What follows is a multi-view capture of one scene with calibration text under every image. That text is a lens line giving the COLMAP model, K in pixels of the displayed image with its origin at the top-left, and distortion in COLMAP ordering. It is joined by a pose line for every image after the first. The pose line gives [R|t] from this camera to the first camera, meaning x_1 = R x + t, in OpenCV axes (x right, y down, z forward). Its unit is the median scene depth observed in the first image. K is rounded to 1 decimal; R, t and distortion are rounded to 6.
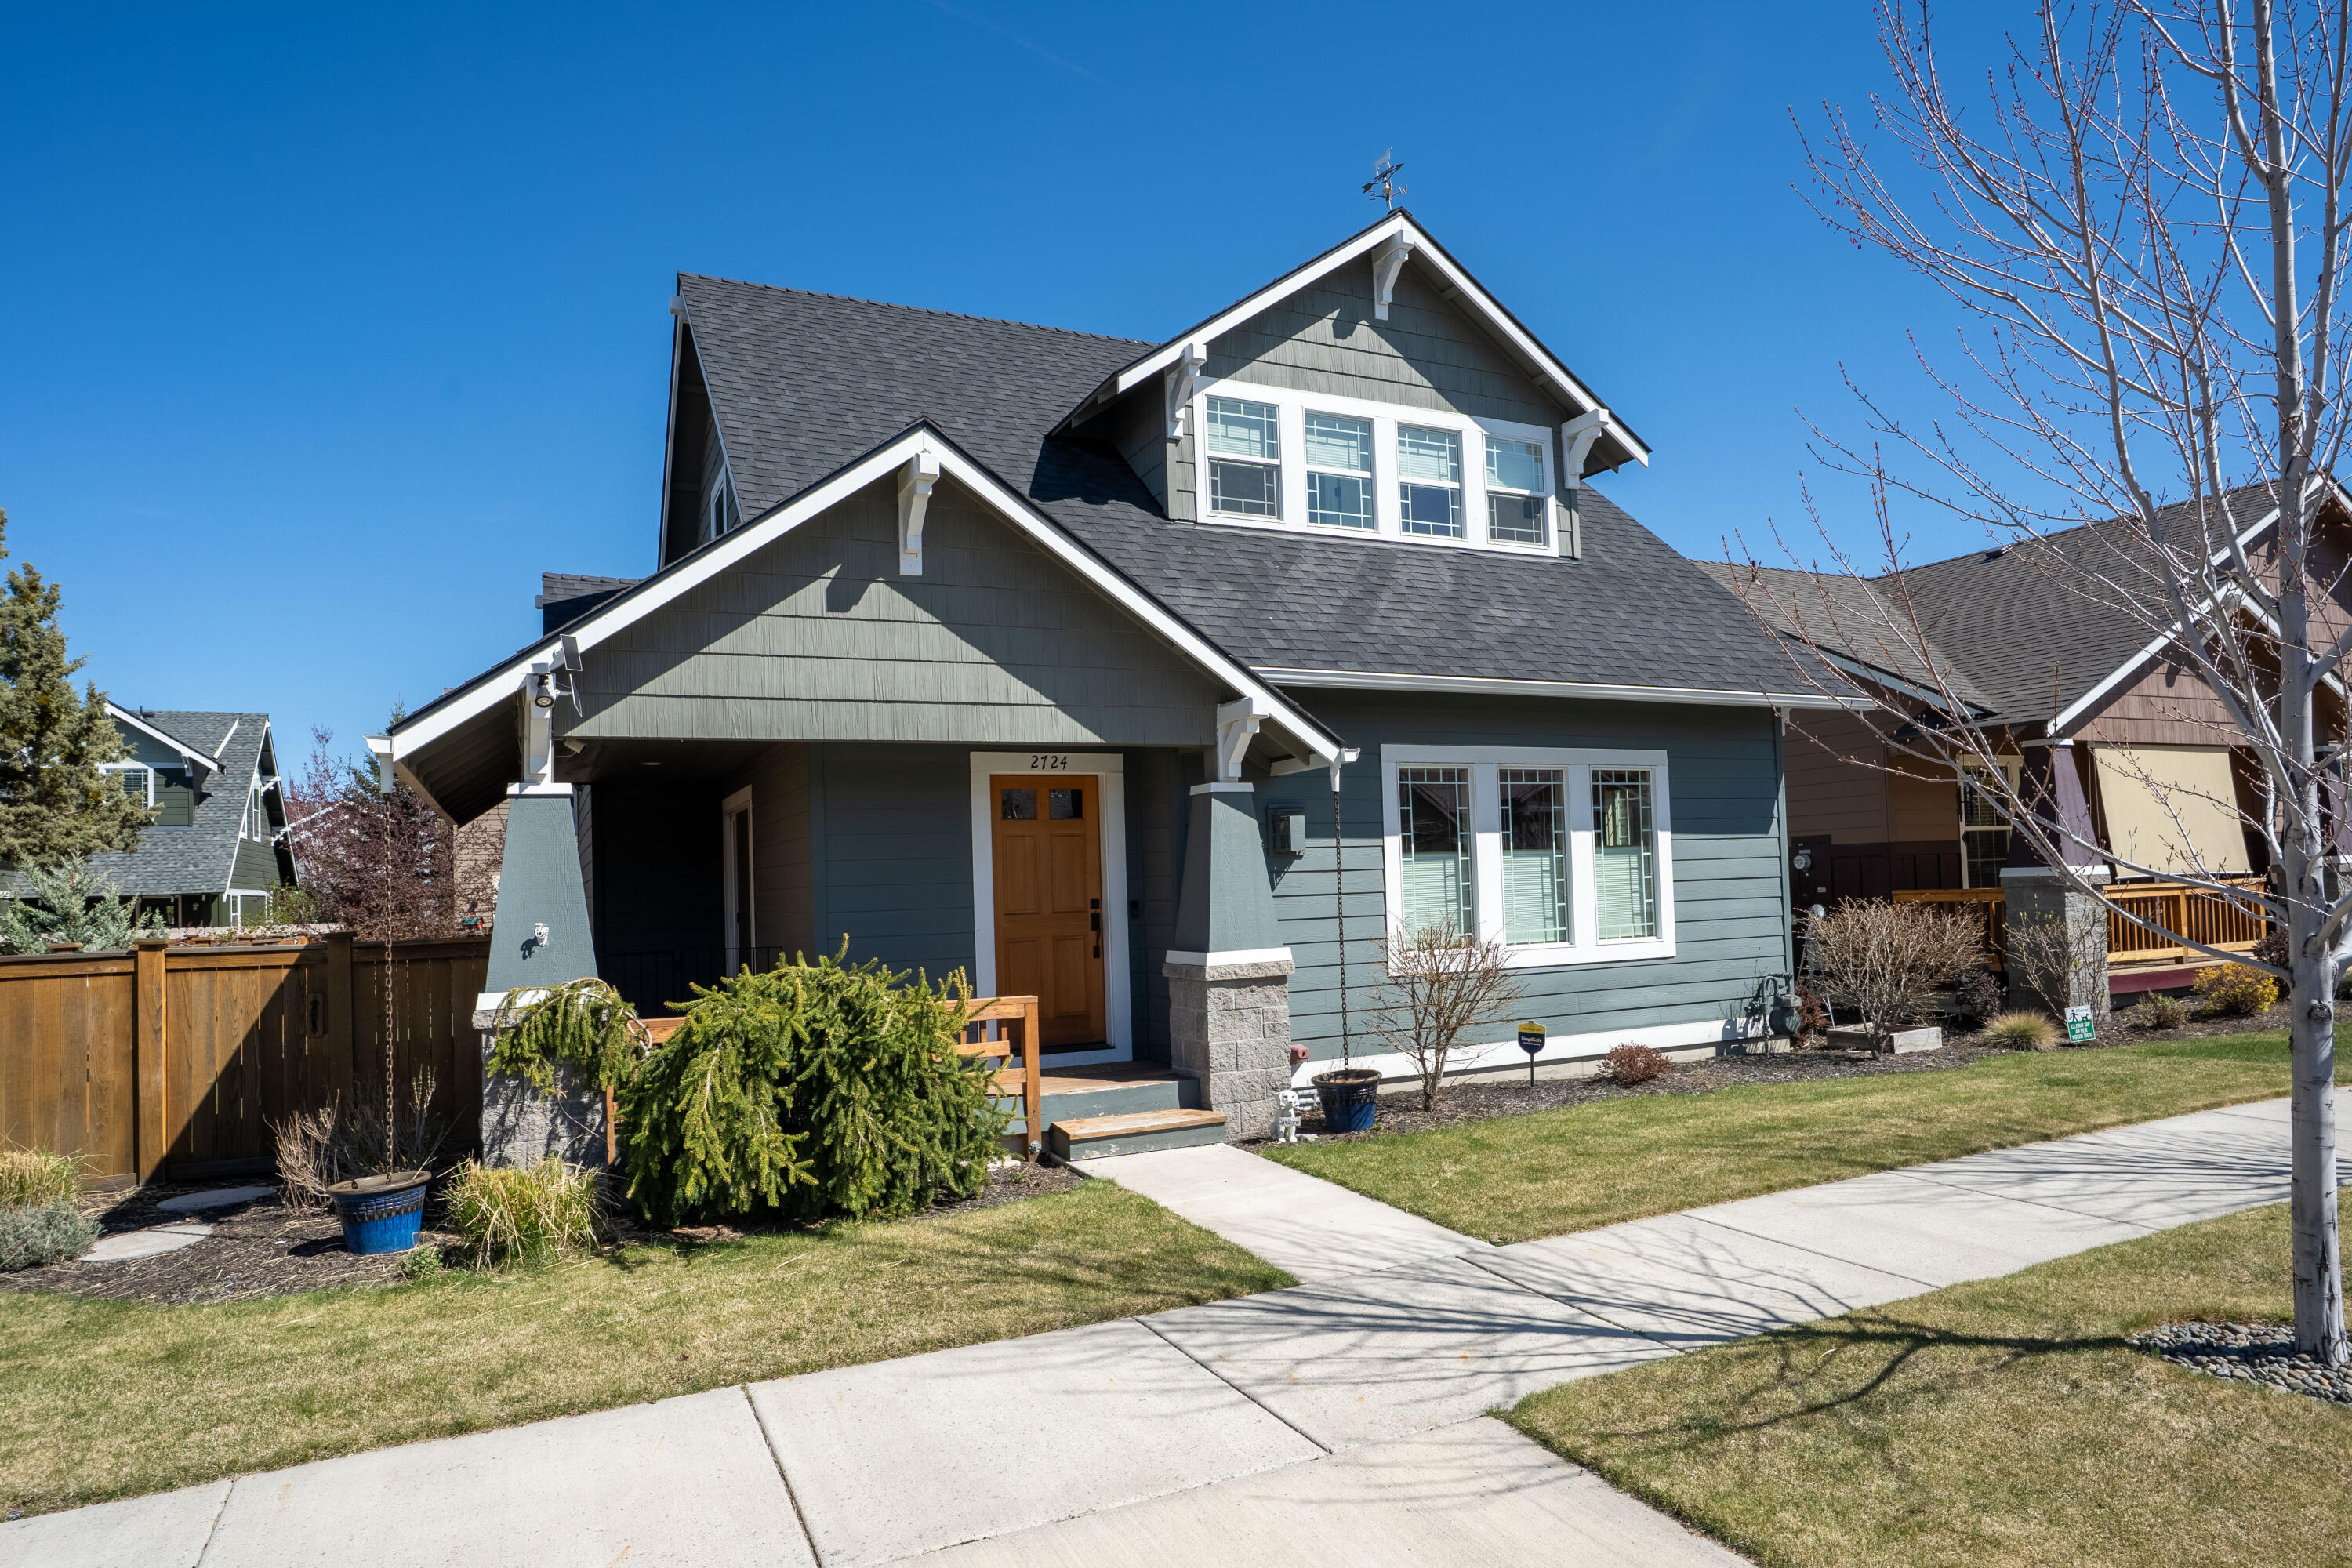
lens RADIAL K [[1366.7, 0, 1176.2], [0, 1366.7, 822.6], [0, 0, 1]] dist [-0.025632, -0.000252]
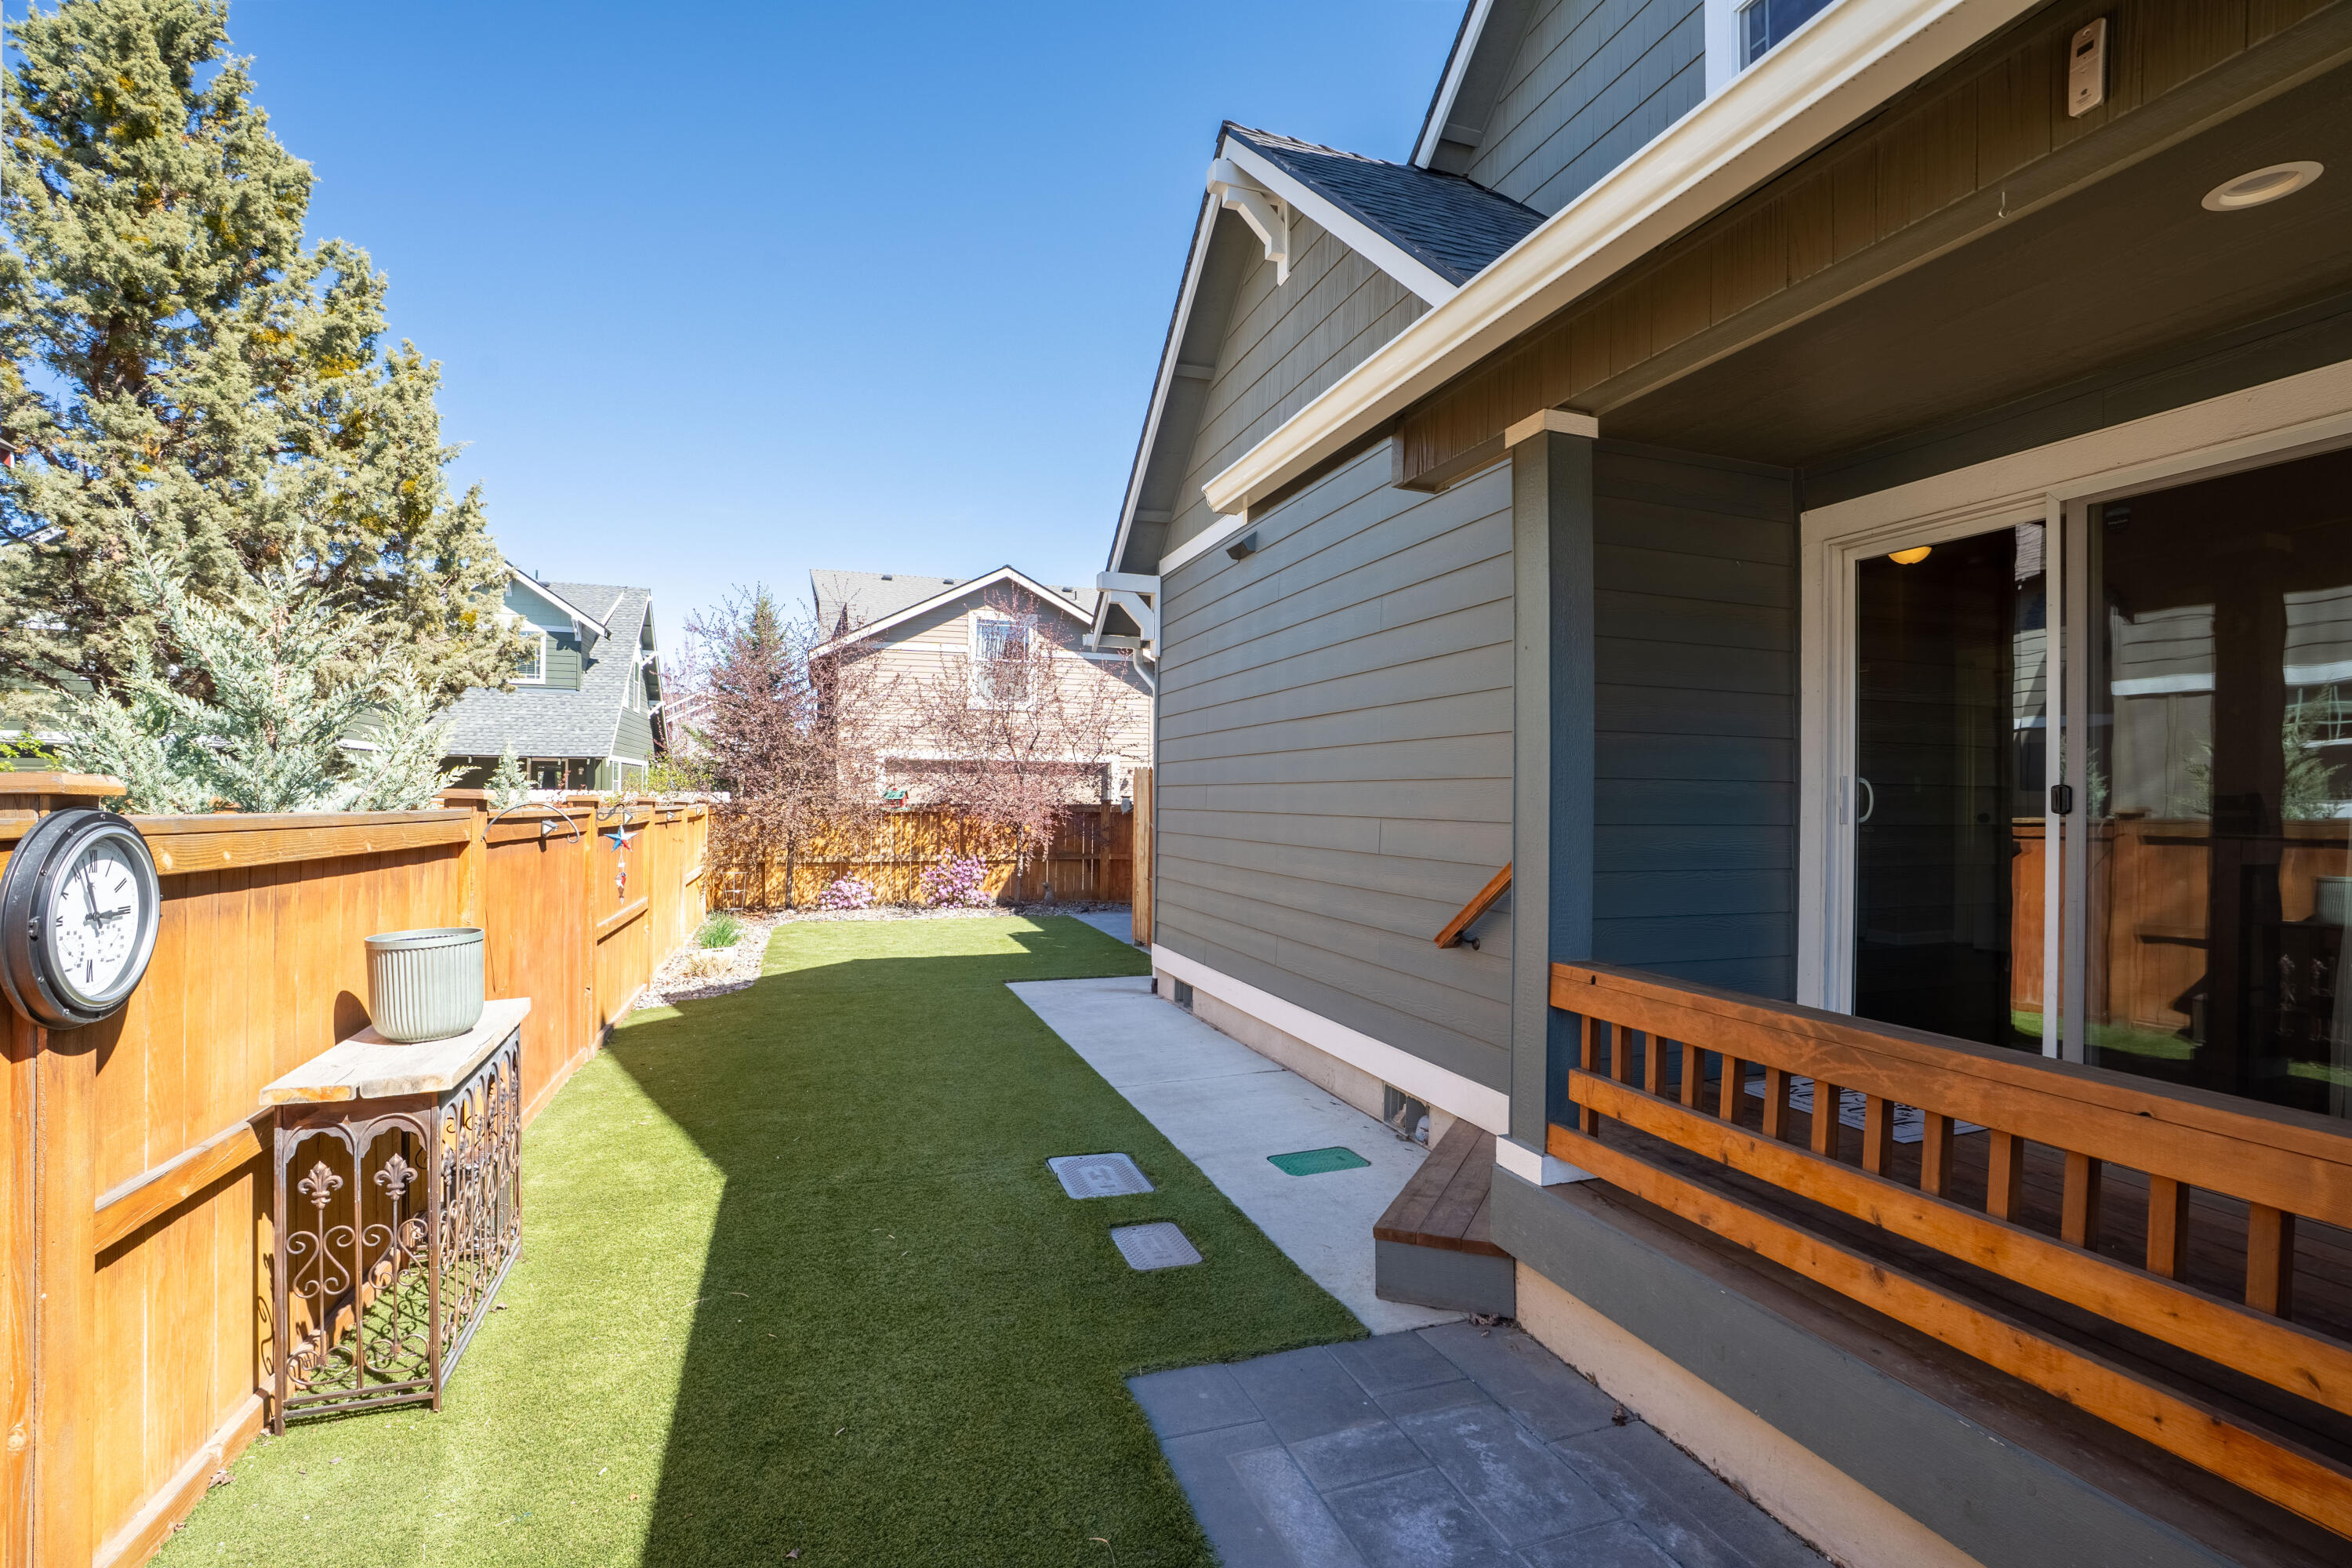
lens RADIAL K [[1107.3, 0, 1176.0], [0, 1107.3, 784.0], [0, 0, 1]] dist [-0.065773, 0.014211]
pose [[0.990665, 0.047250, -0.127871, -0.185396], [-0.042714, 0.998365, 0.037985, 0.022804], [0.129457, -0.032168, 0.991063, 0.256329]]
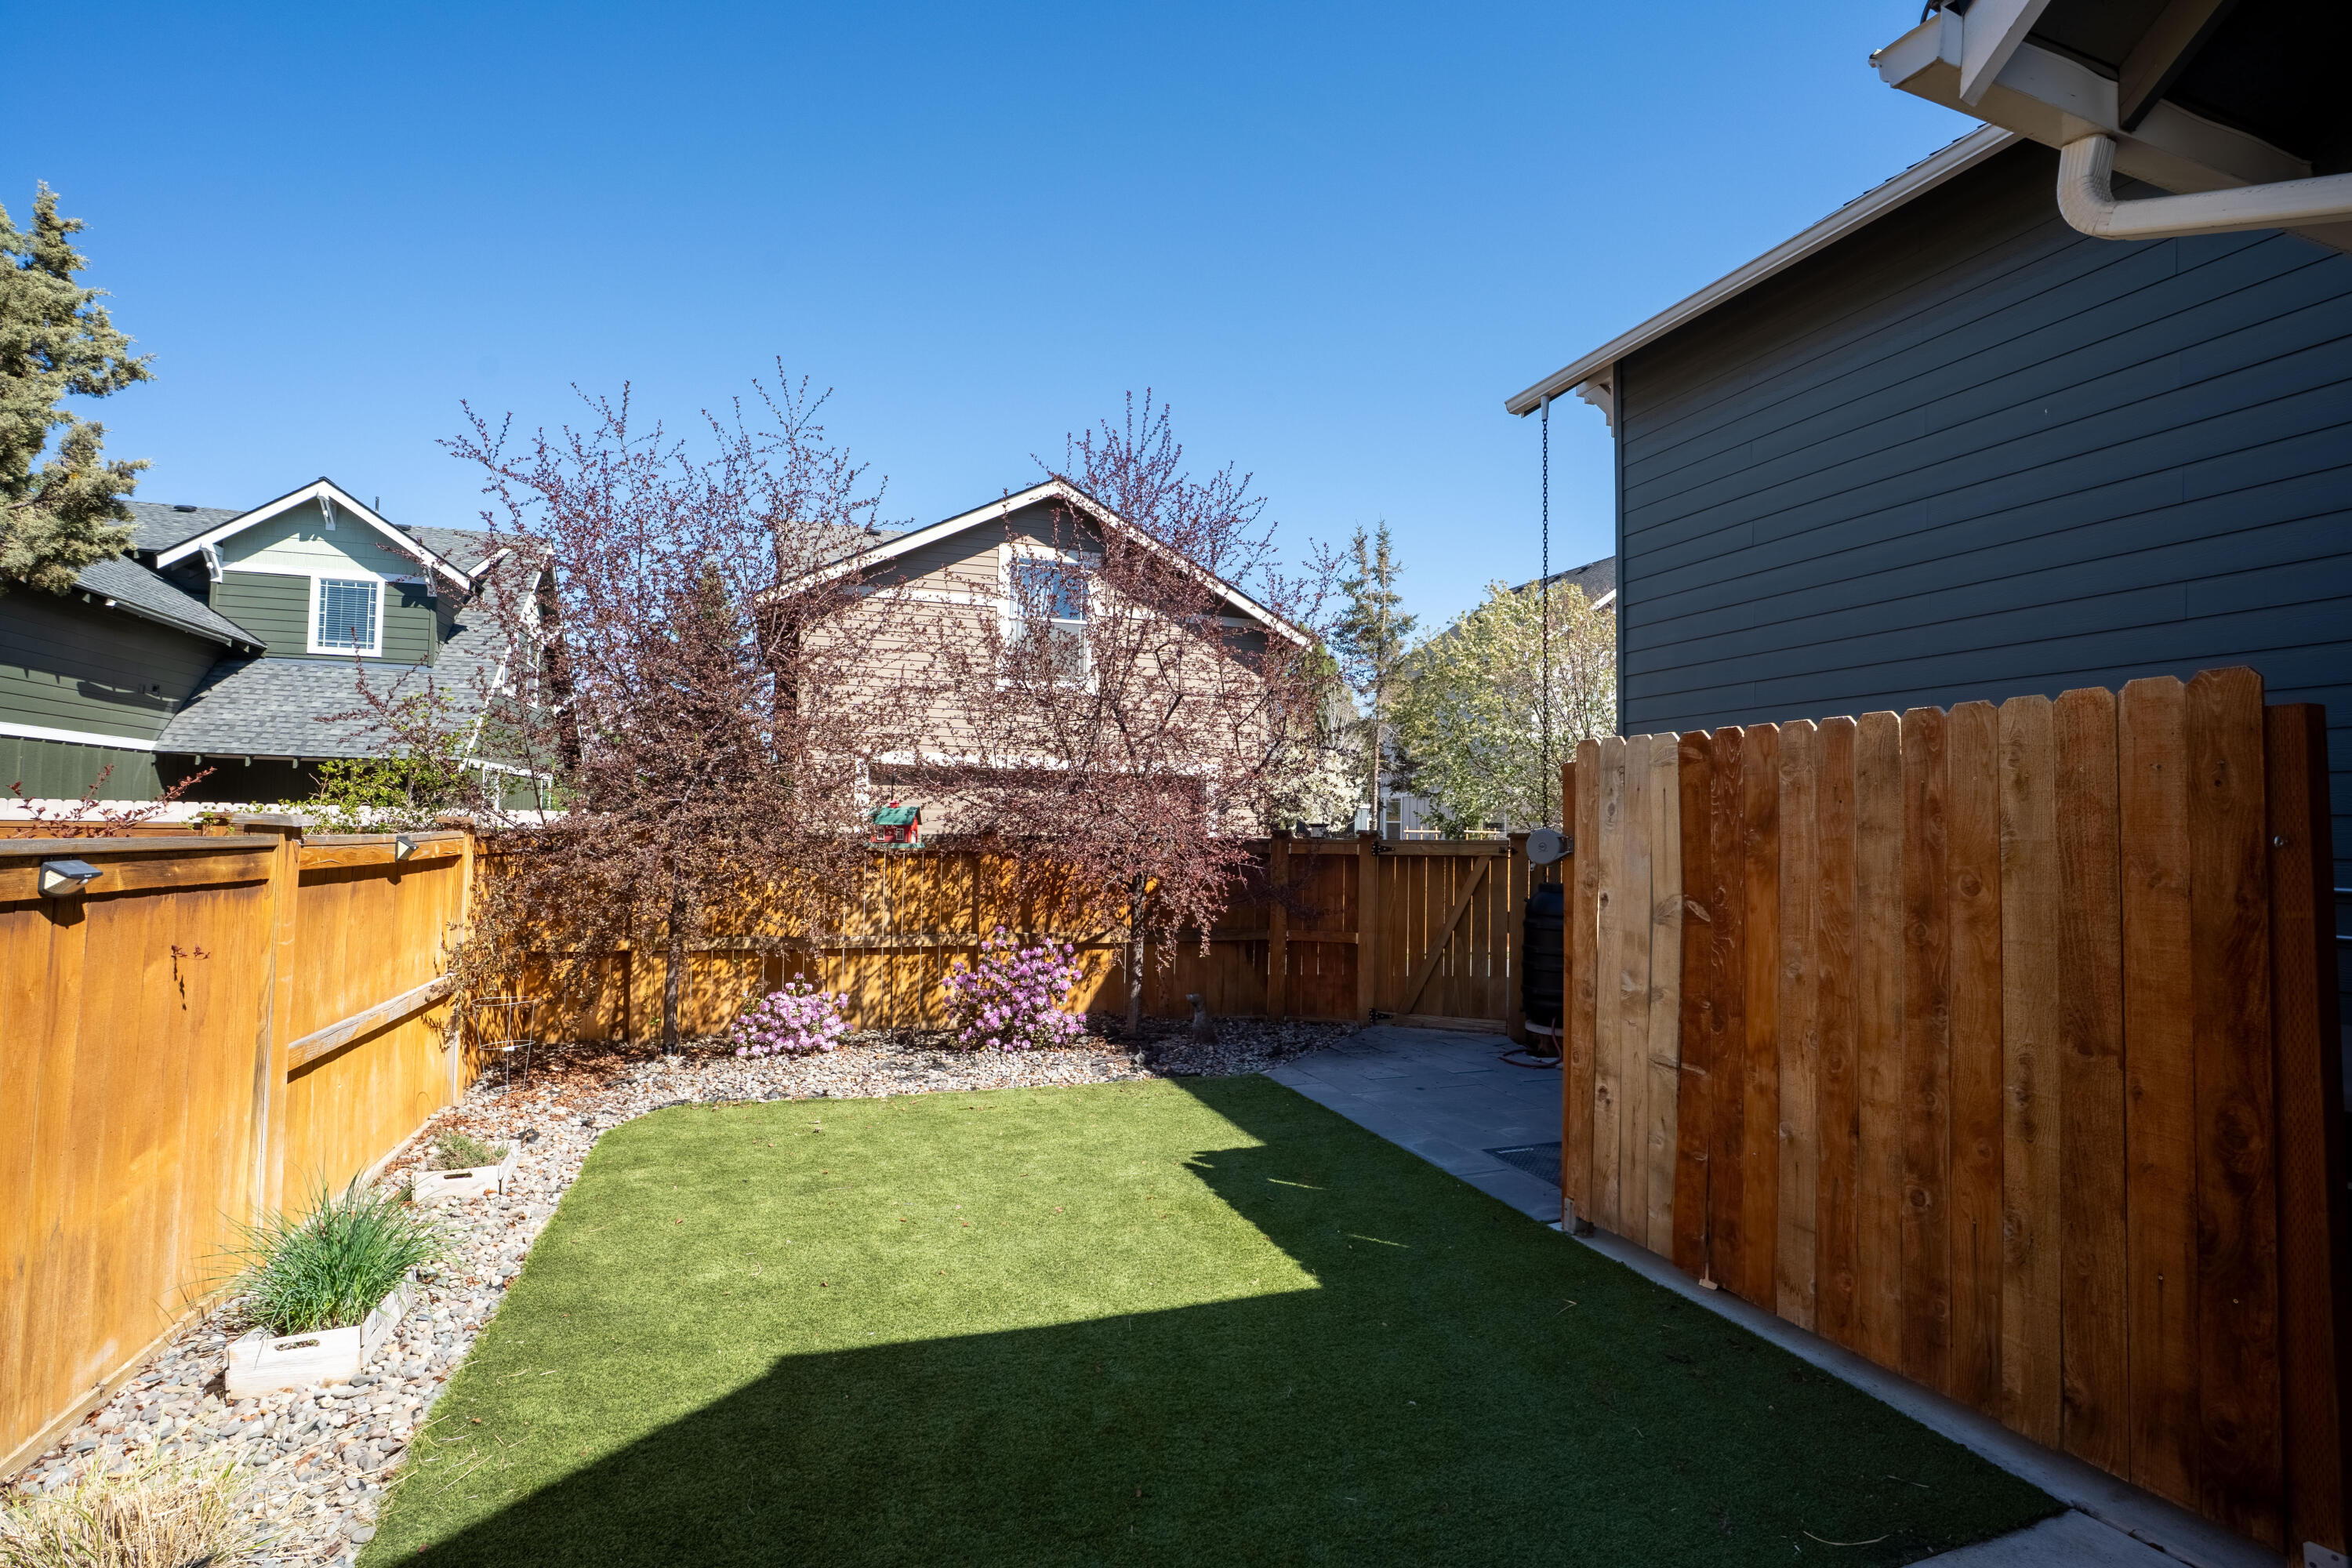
lens RADIAL K [[1136.4, 0, 1176.0], [0, 1136.4, 784.0], [0, 0, 1]] dist [-0.029410, 0.000680]
pose [[0.991499, 0.052325, -0.119130, -0.274044], [-0.051225, 0.998612, 0.012279, 0.037168], [0.119608, -0.006072, 0.992803, 0.469140]]
